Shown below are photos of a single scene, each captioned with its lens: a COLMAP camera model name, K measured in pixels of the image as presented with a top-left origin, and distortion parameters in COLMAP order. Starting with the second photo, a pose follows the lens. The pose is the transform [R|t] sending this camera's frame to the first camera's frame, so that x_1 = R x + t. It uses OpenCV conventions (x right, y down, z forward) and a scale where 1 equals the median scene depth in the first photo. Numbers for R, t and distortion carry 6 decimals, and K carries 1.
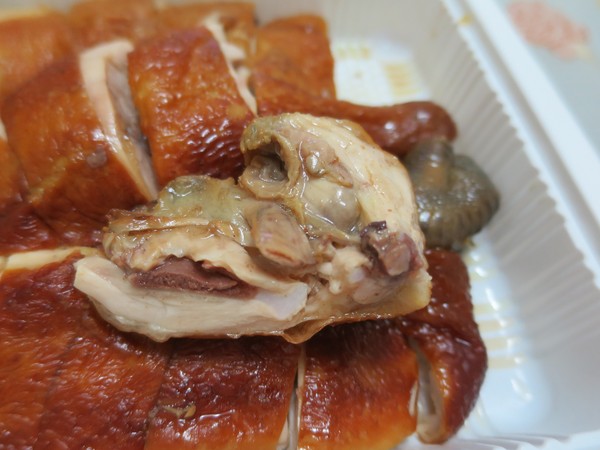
lens RADIAL K [[419.5, 0, 299.9], [0, 419.5, 224.7], [0, 0, 1]] dist [-0.013728, -0.000096]
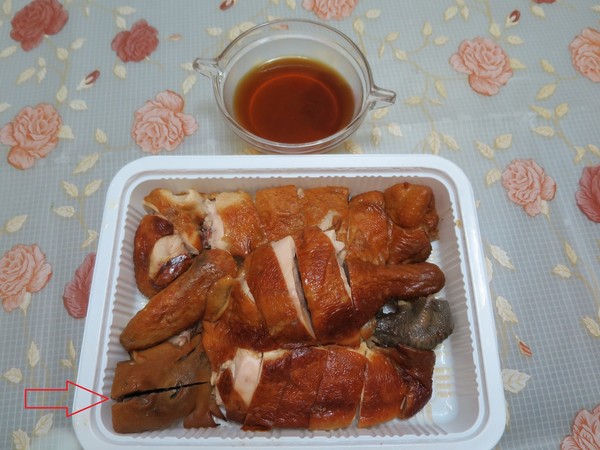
lens RADIAL K [[419.5, 0, 297.4], [0, 419.5, 224.5], [0, 0, 1]] dist [-0.013728, -0.000096]
pose [[0.992183, 0.078511, -0.096995, -0.219338], [-0.056411, 0.975516, 0.212569, -1.226412], [0.111309, -0.205436, 0.972320, -1.390498]]
